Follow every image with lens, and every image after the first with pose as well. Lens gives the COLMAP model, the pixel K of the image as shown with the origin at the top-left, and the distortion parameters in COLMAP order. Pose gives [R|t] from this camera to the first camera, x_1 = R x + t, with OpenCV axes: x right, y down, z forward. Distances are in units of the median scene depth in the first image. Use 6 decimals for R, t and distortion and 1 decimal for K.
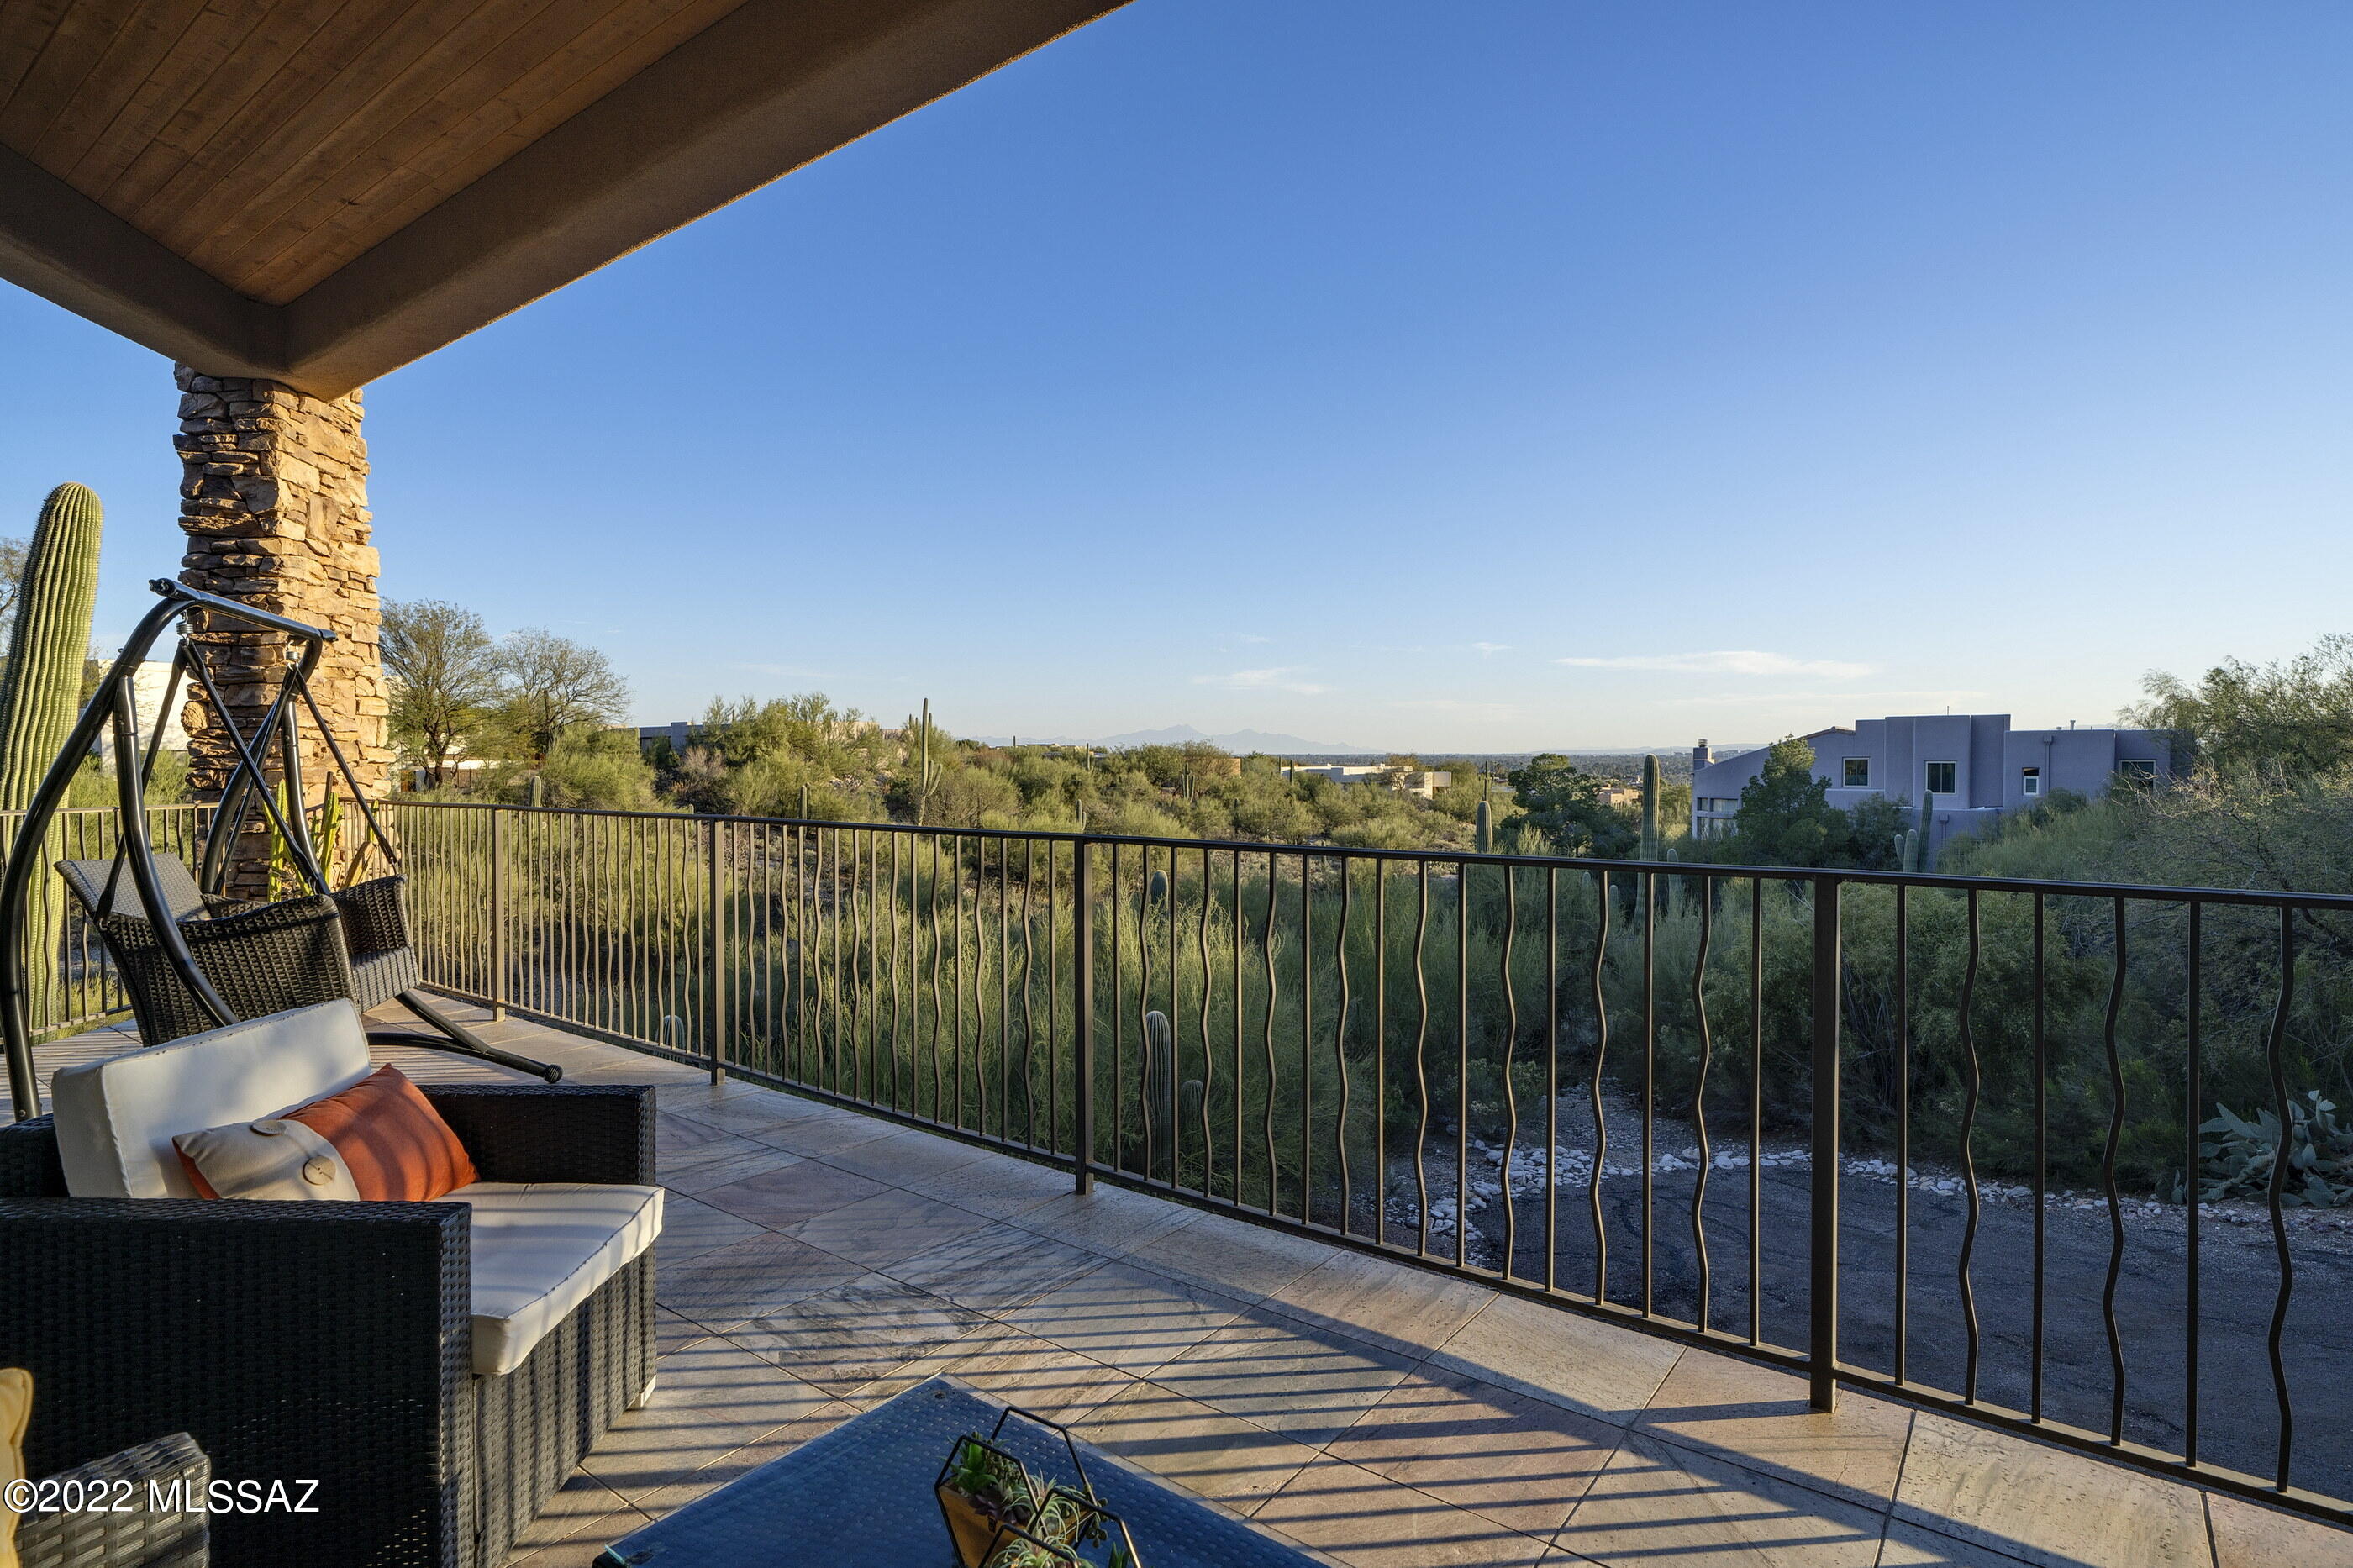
lens RADIAL K [[1192.5, 0, 1176.5], [0, 1192.5, 784.0], [0, 0, 1]] dist [-0.002883, 0.012000]
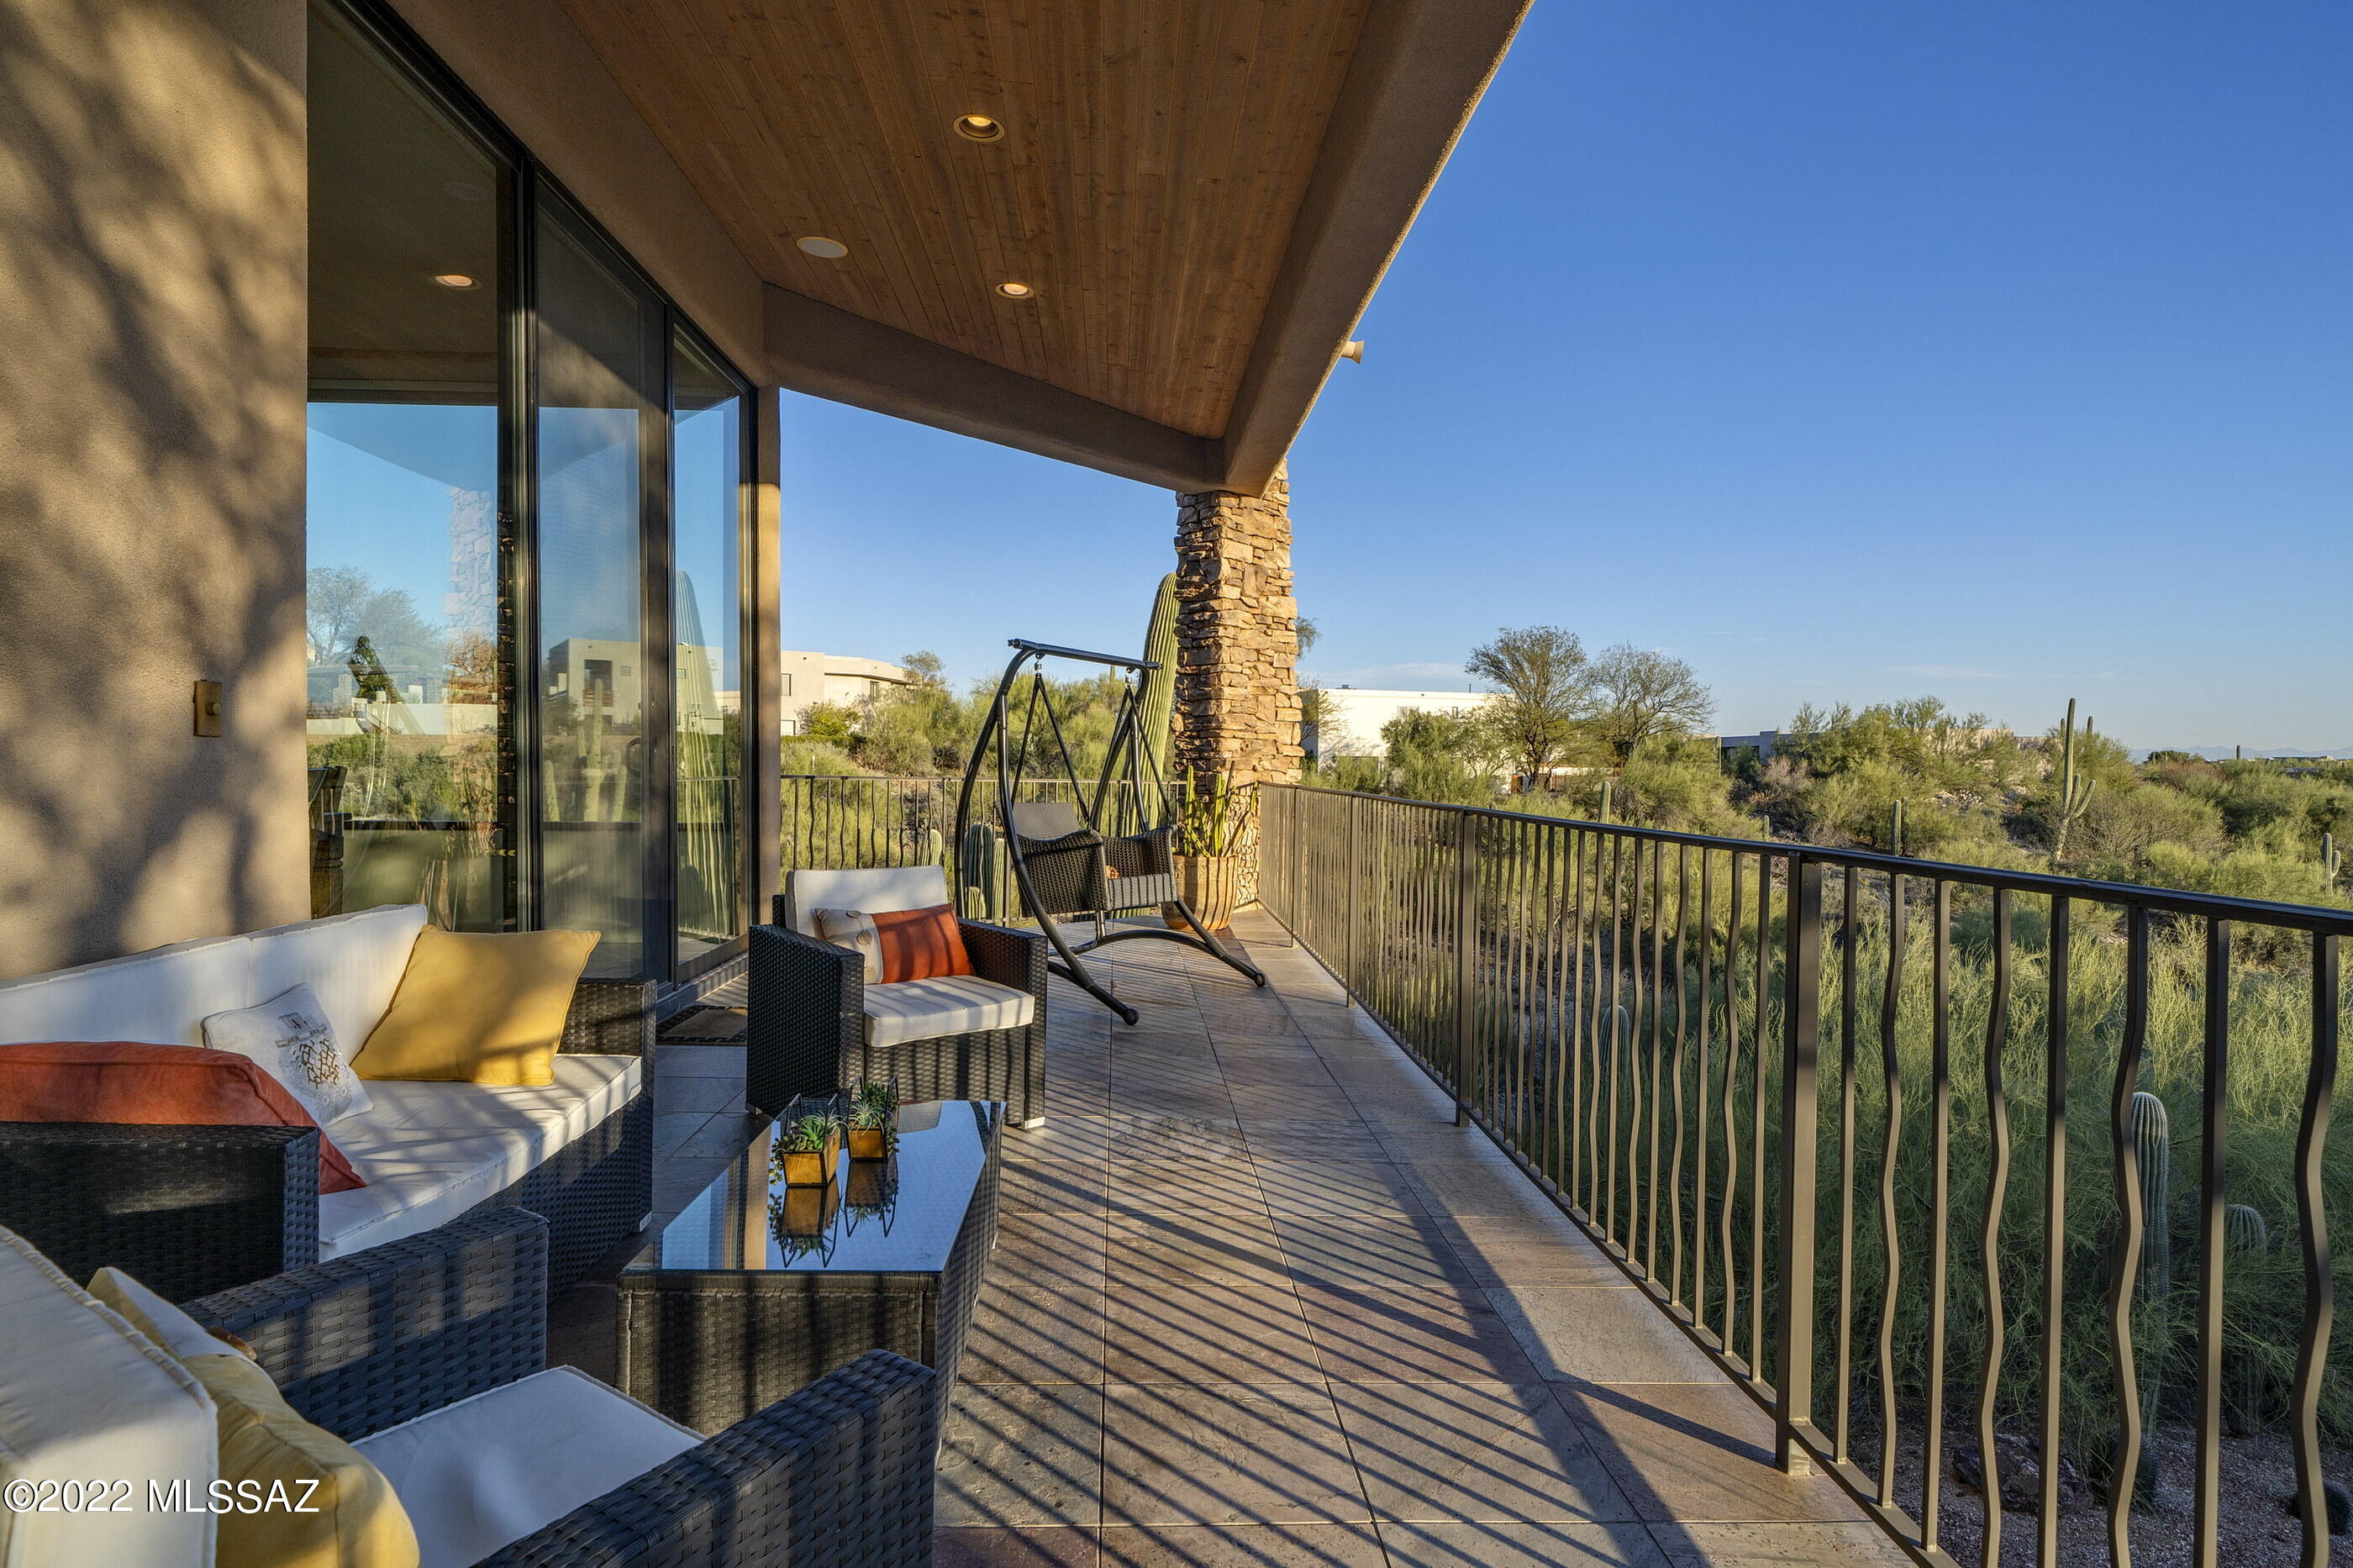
lens RADIAL K [[1192.5, 0, 1176.5], [0, 1192.5, 784.0], [0, 0, 1]] dist [-0.002883, 0.012000]
pose [[0.649101, 0.024182, -0.760318, 0.279740], [-0.030621, 0.999515, 0.005649, 0.010023], [0.760086, 0.019615, 0.649527, 0.026460]]
